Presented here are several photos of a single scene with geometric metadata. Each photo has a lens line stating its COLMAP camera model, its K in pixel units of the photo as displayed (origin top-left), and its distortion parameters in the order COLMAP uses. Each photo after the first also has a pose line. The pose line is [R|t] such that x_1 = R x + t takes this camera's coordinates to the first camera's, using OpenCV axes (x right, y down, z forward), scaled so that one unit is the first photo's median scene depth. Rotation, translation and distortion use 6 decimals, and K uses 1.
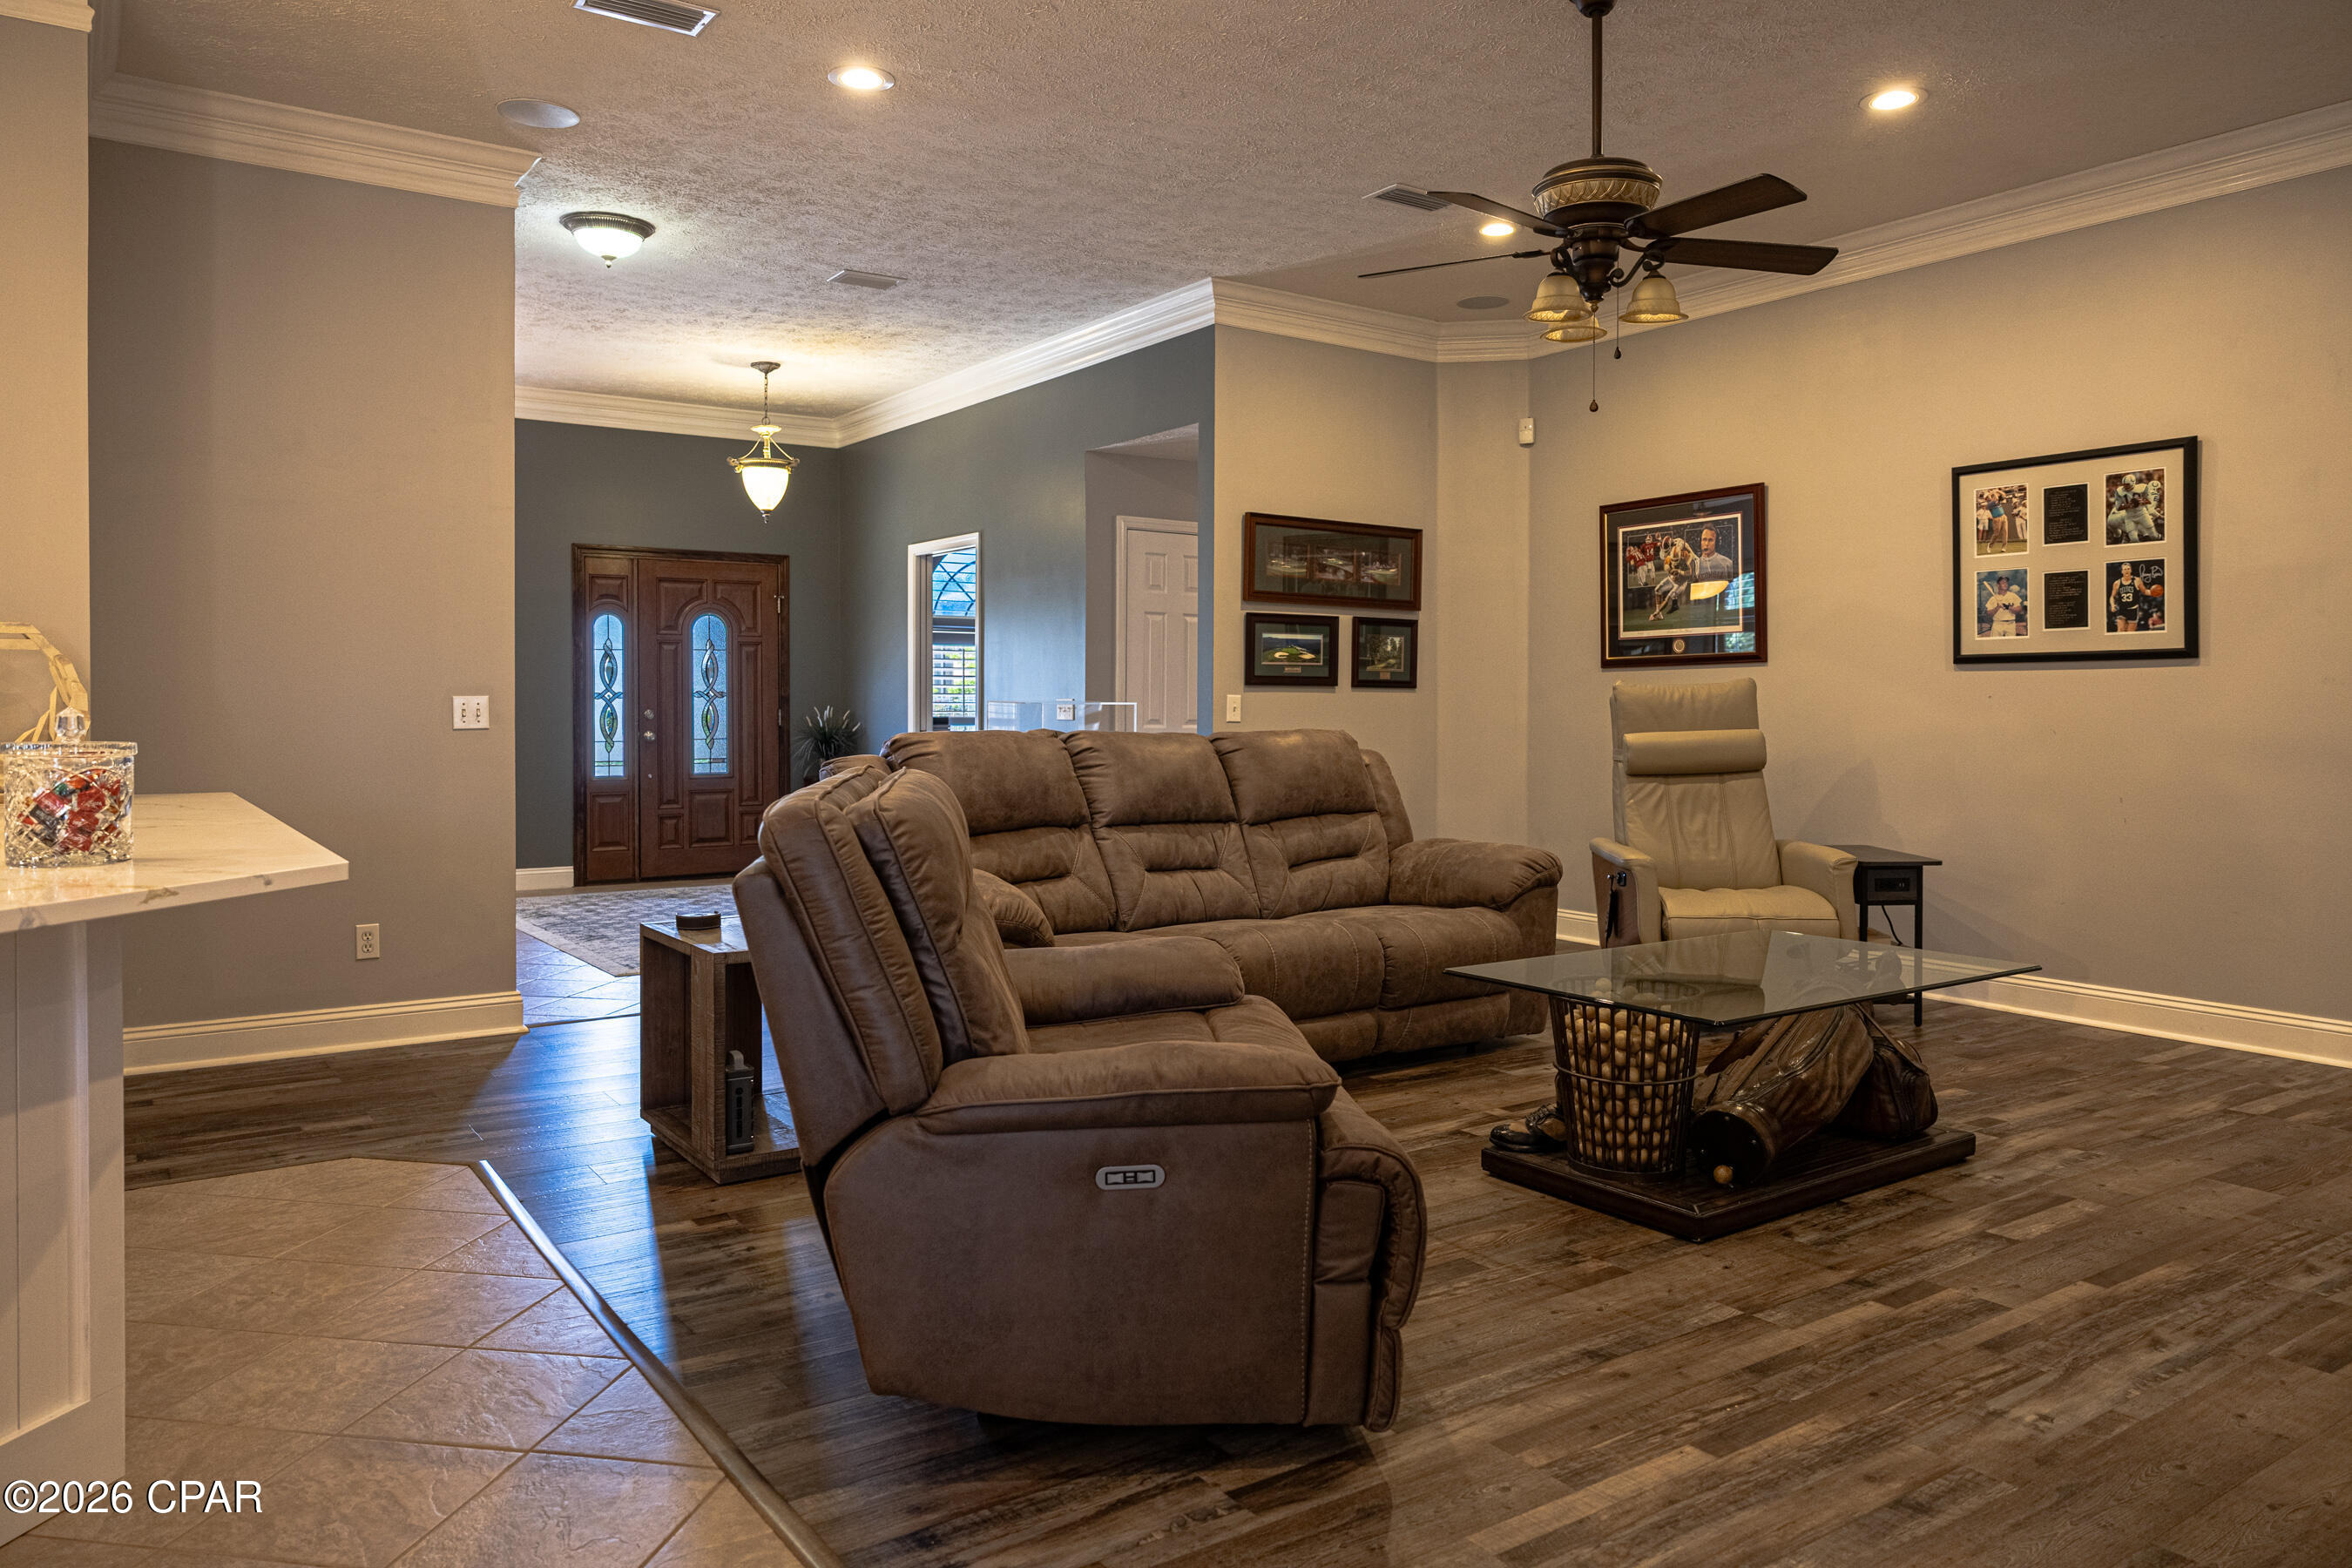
lens RADIAL K [[1586.0, 0, 1162.6], [0, 1586.0, 751.0], [0, 0, 1]] dist [0.001873, 0.000982]
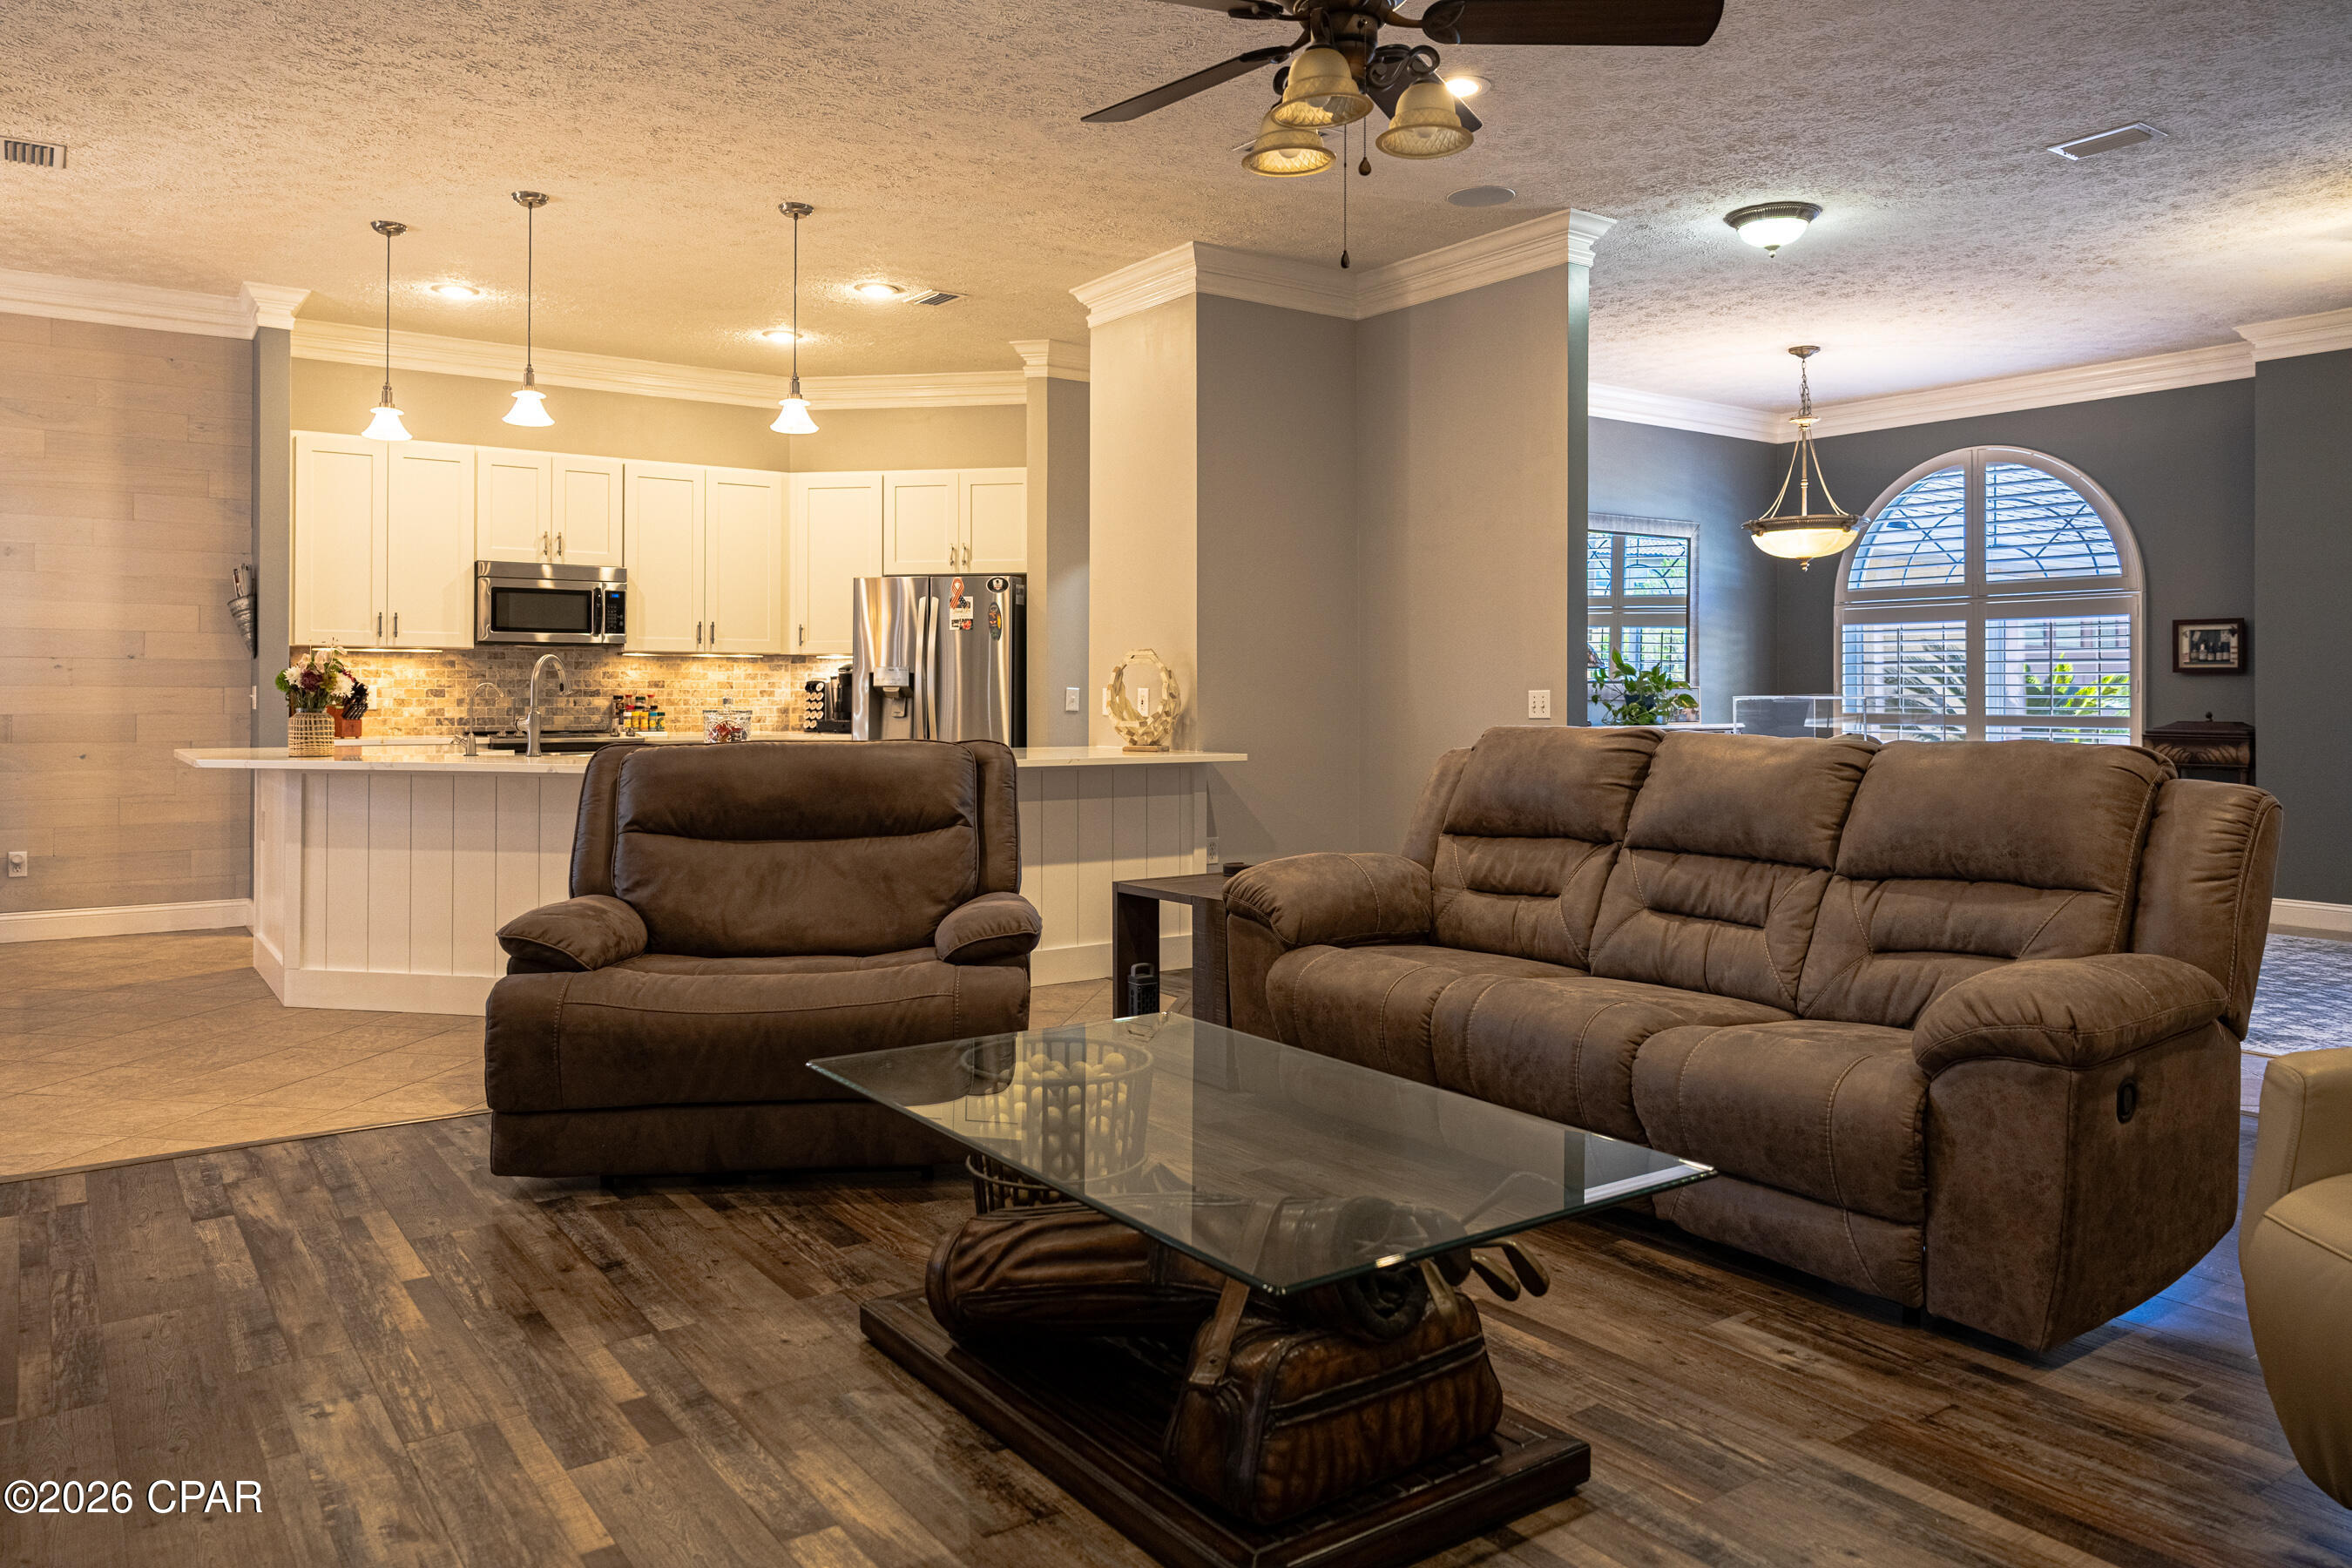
lens RADIAL K [[1614.5, 0, 1179.8], [0, 1614.5, 690.4], [0, 0, 1]] dist [0.006102, -0.001940]
pose [[0.015341, -0.002611, -0.999879, 0.753017], [-0.035620, 0.999360, -0.003156, -0.021059], [0.999248, 0.035665, 0.015238, 0.720547]]
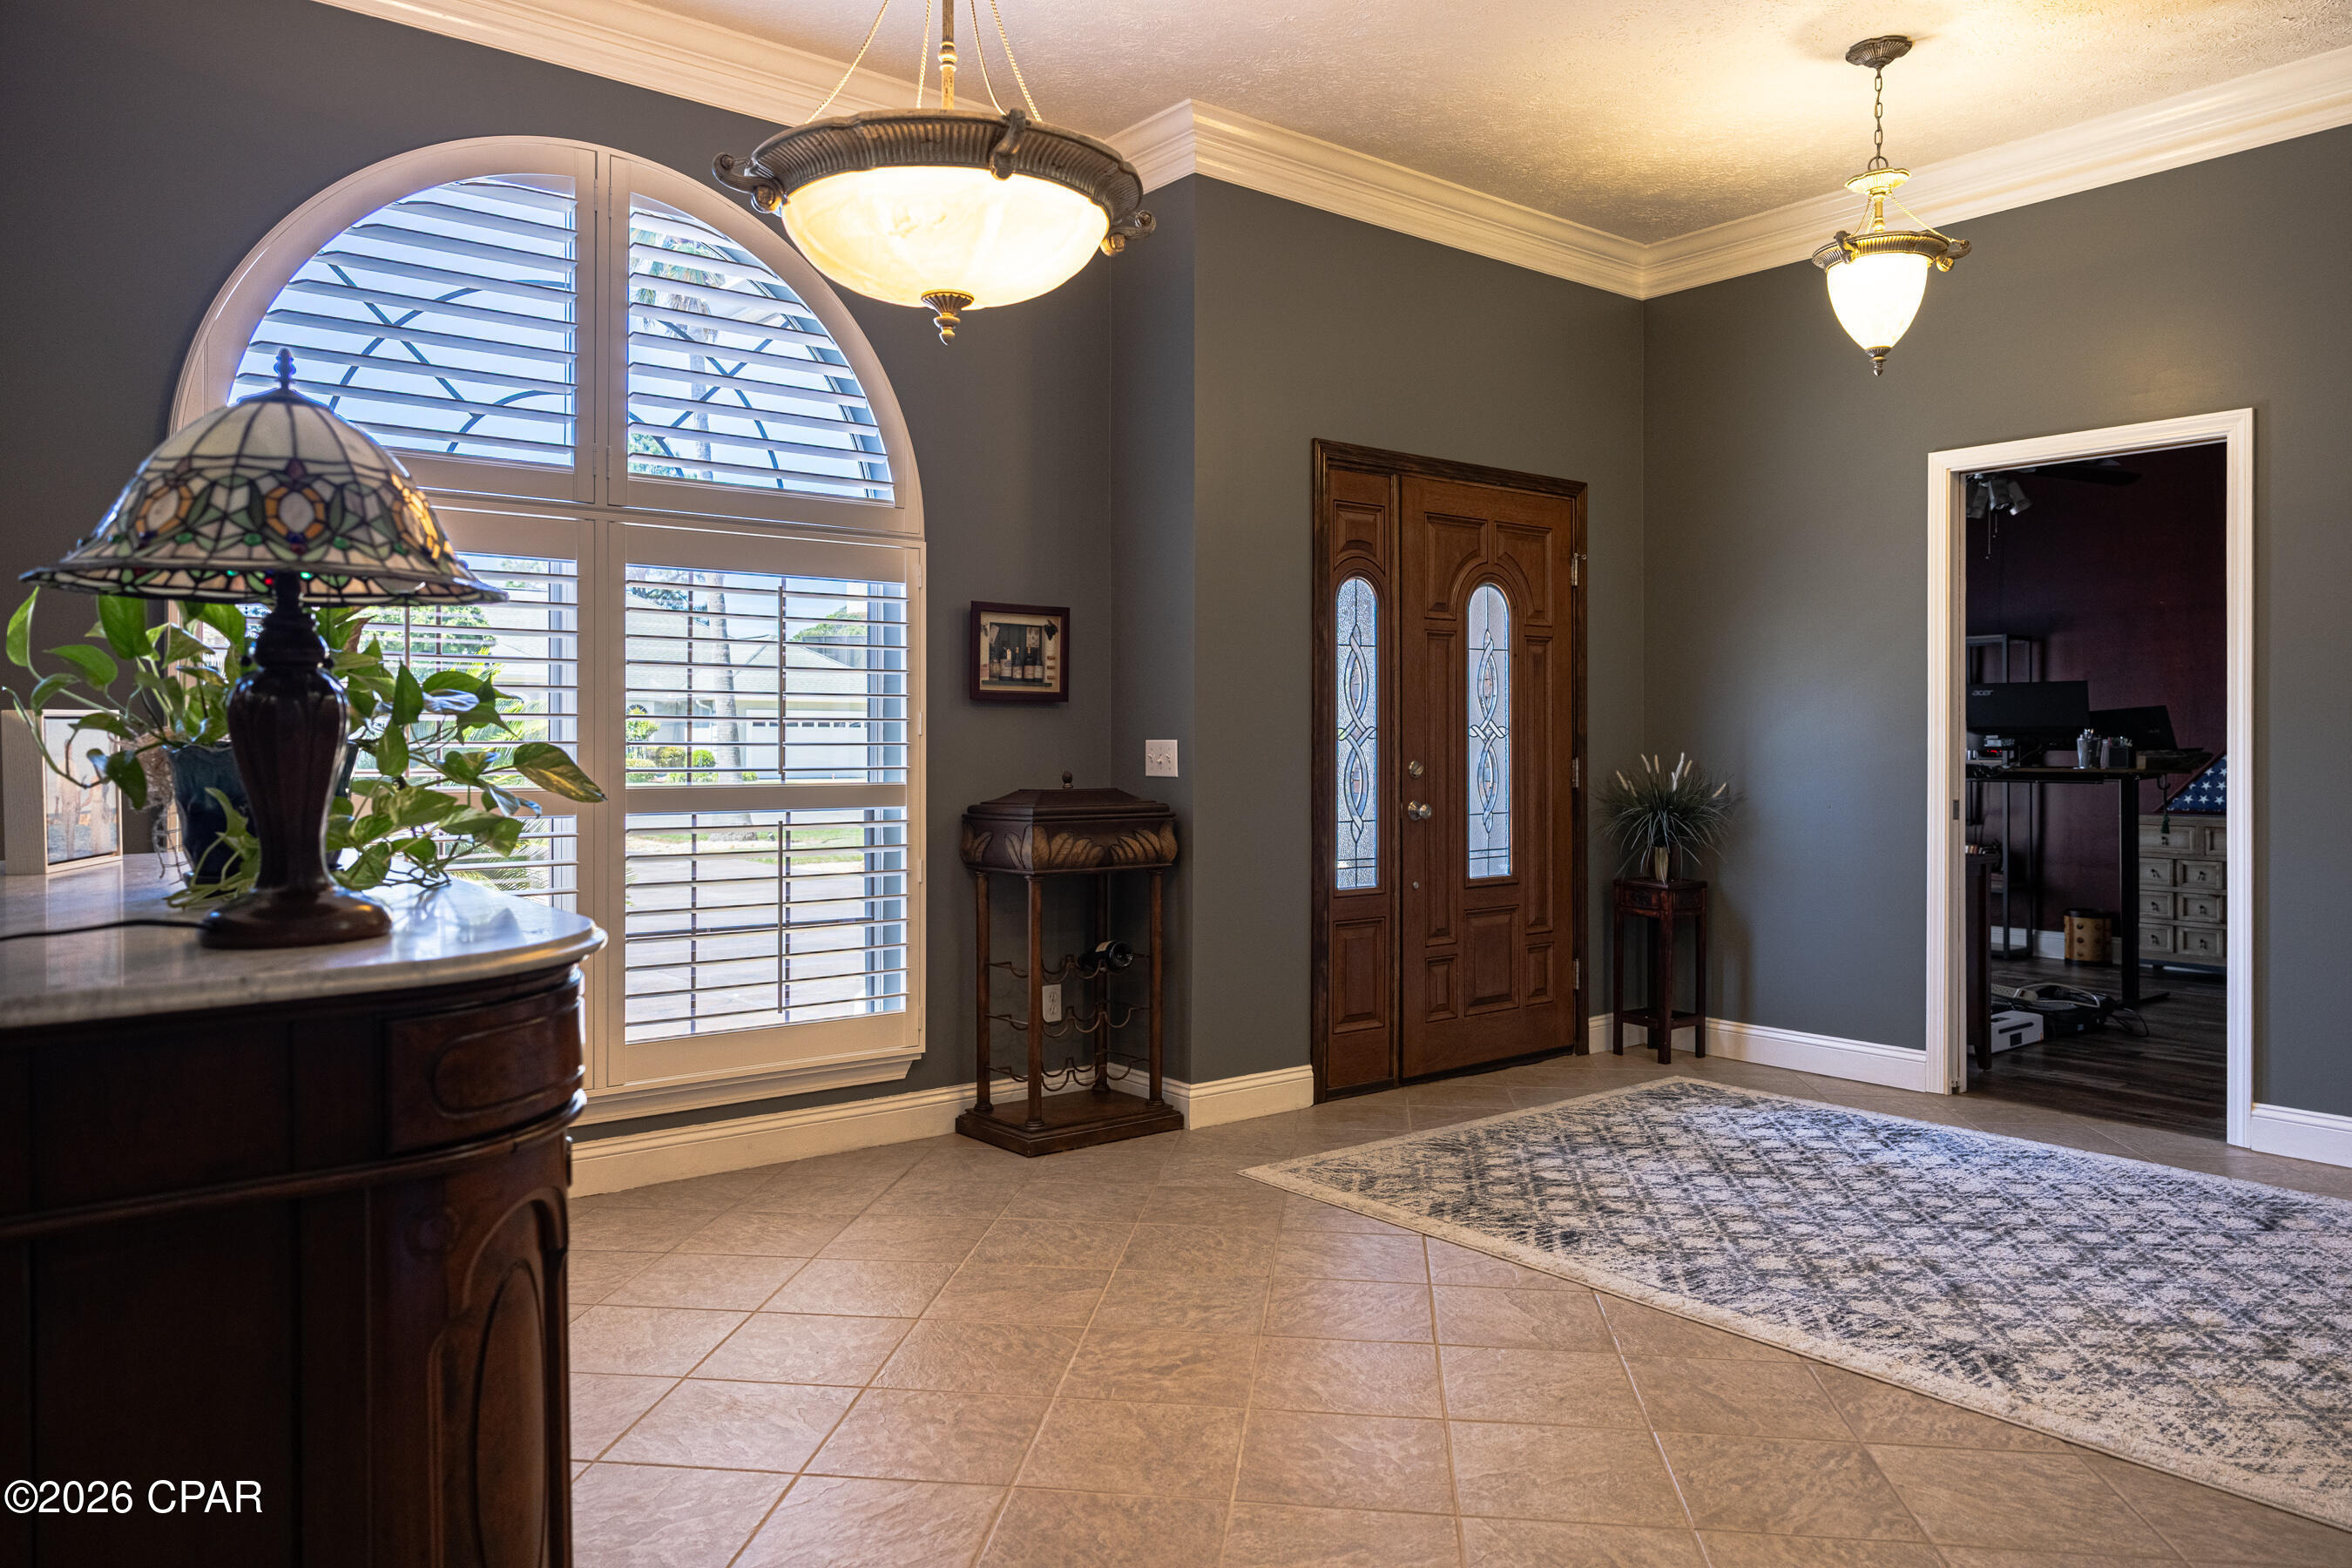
lens RADIAL K [[1586.0, 0, 1162.6], [0, 1586.0, 751.0], [0, 0, 1]] dist [0.001873, 0.000982]
pose [[0.998470, -0.004048, 0.055140, -0.820220], [0.005516, 0.999634, -0.026503, -0.029068], [-0.055012, 0.026767, 0.998127, 0.890238]]
